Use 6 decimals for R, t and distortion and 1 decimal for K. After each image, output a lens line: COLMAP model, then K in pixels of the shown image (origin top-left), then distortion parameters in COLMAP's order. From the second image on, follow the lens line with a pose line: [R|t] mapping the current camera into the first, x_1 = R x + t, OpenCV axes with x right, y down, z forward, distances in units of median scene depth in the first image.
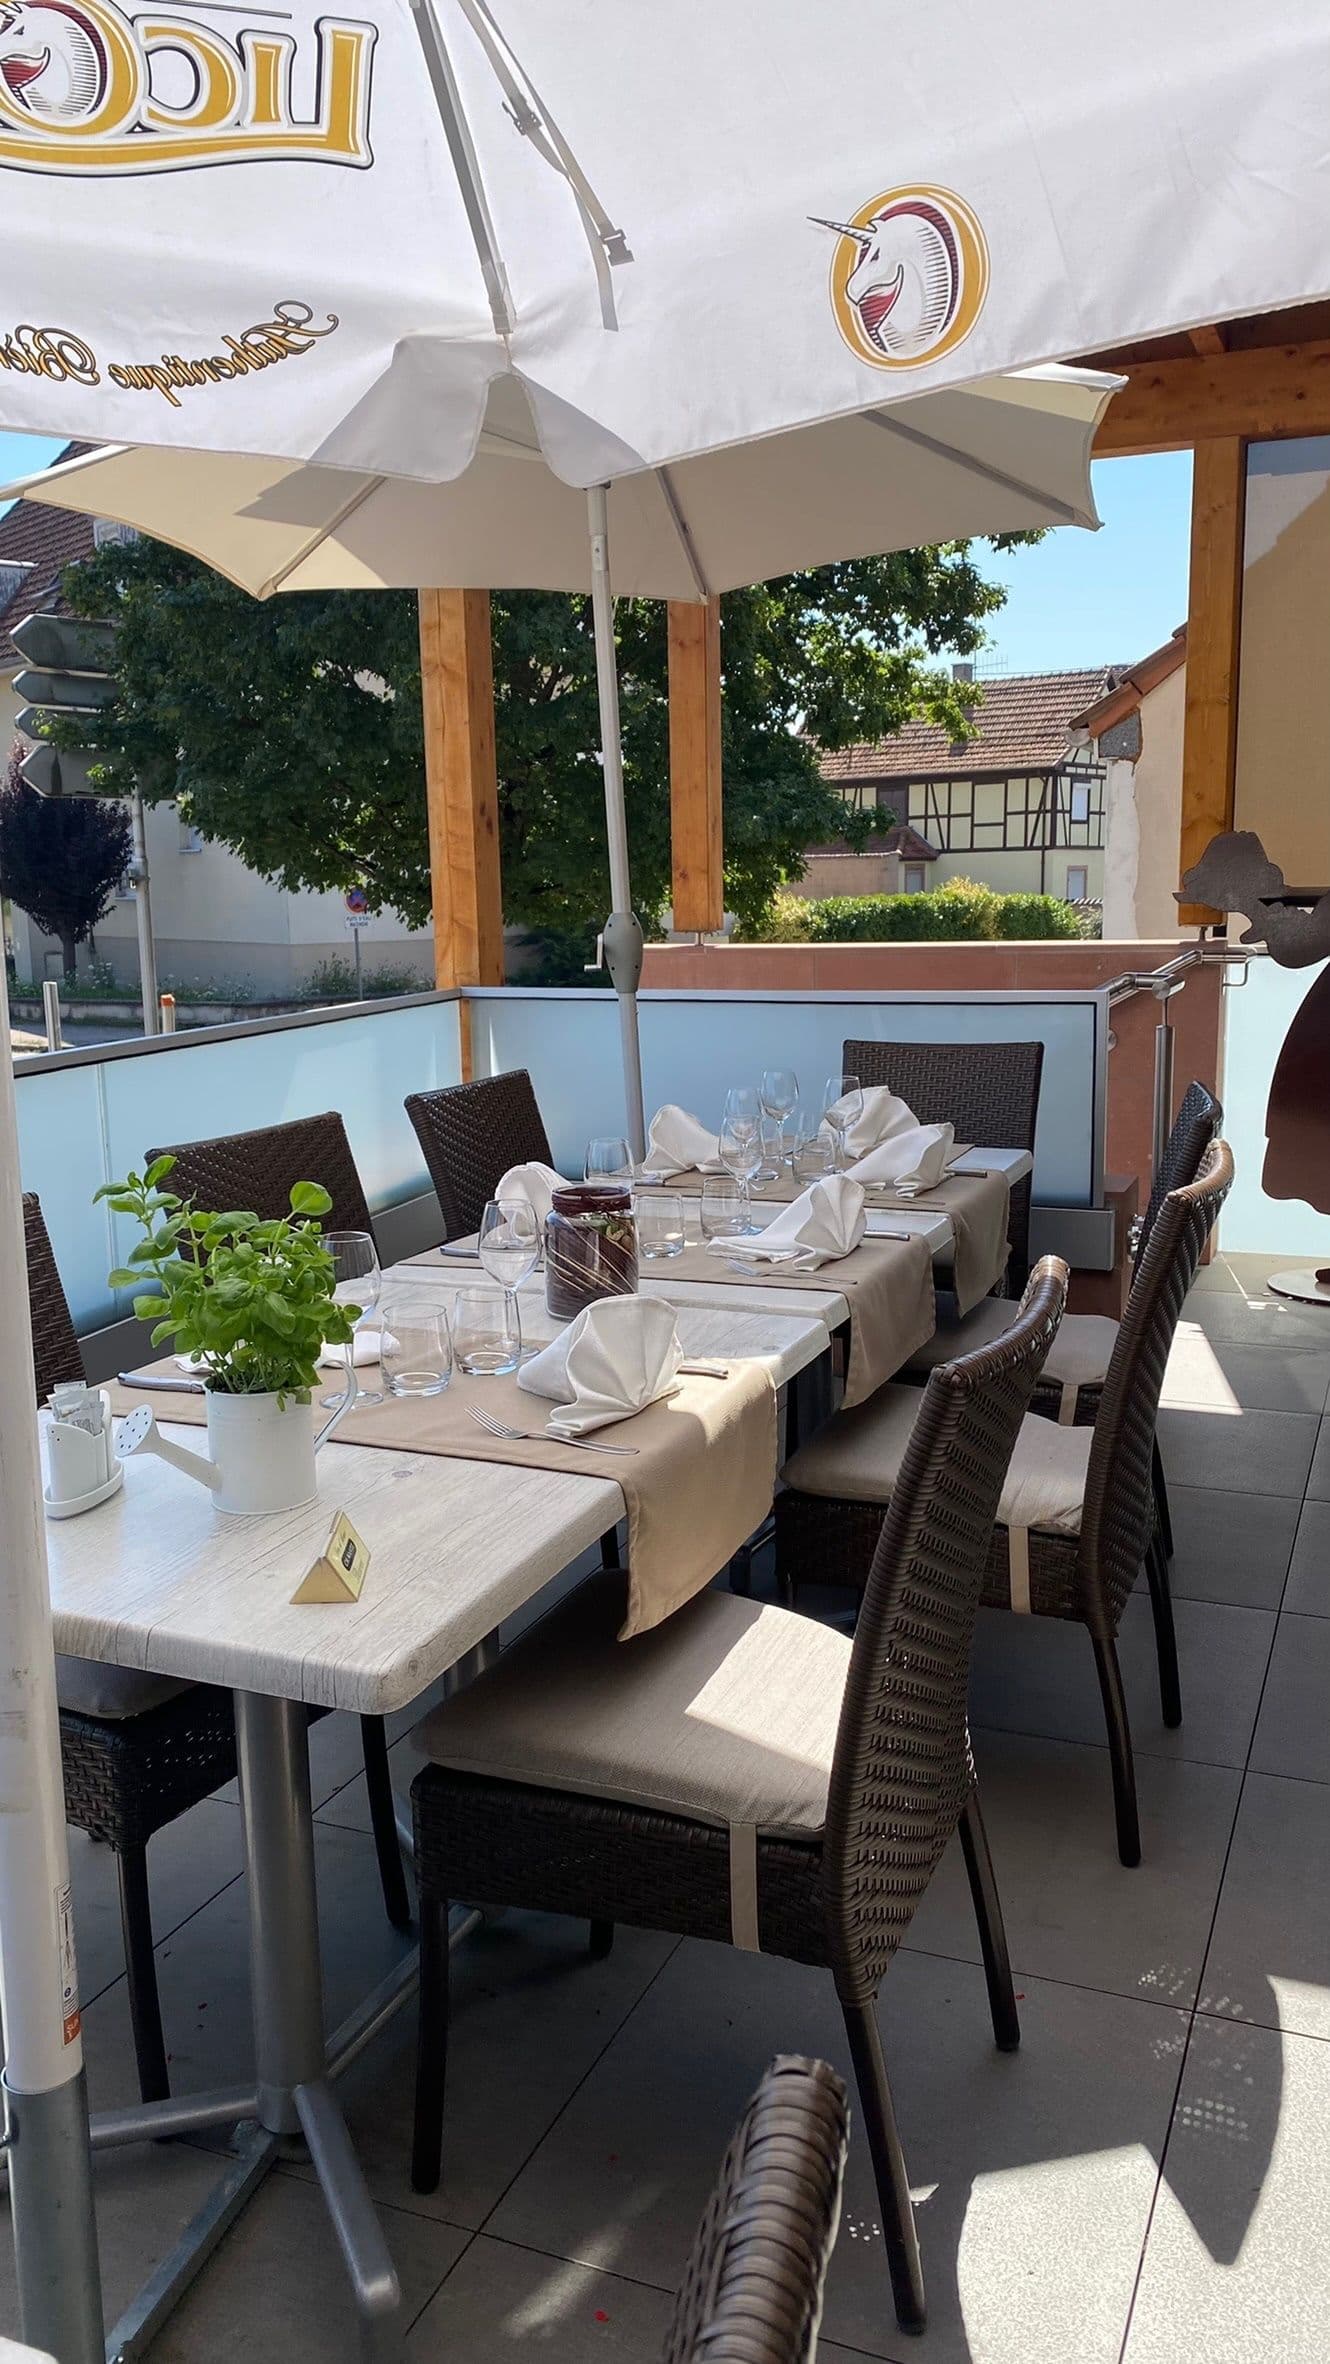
lens RADIAL K [[1775.5, 0, 665.0], [0, 1775.5, 1182.0], [0, 0, 1]] dist [0.005475, -0.004383]
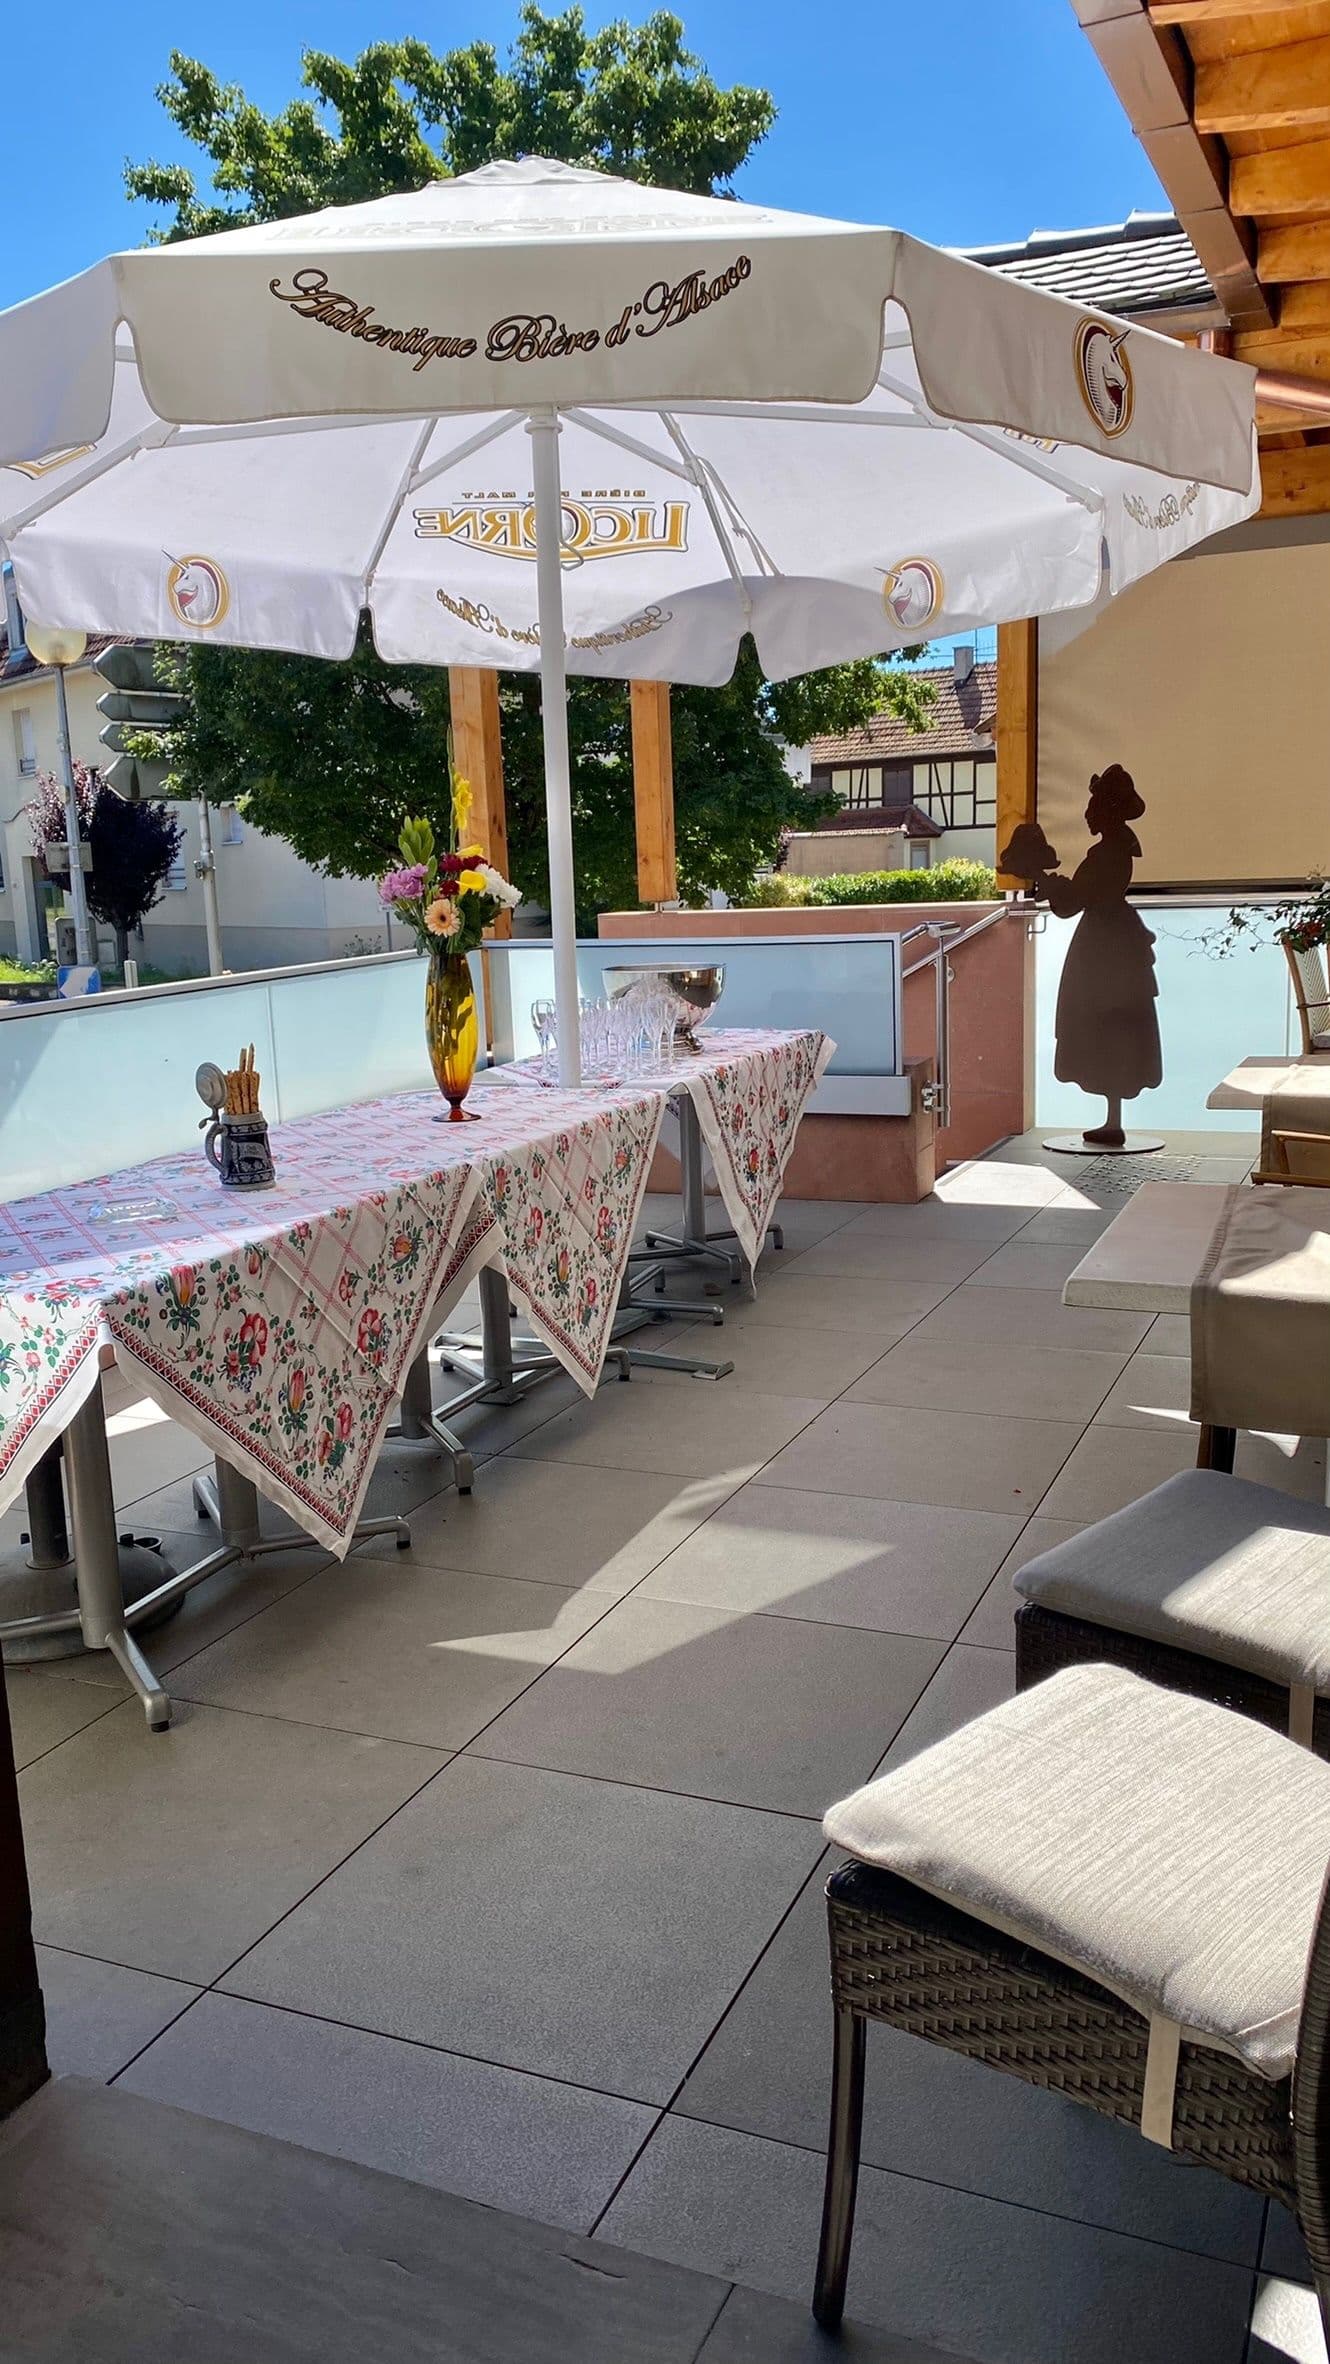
lens RADIAL K [[1775.5, 0, 665.0], [0, 1775.5, 1182.0], [0, 0, 1]] dist [0.005475, -0.004383]
pose [[0.999723, -0.016285, -0.017004, 0.012905], [0.016465, 0.999809, 0.010511, 0.017178], [0.016830, -0.010788, 0.999800, -0.104583]]
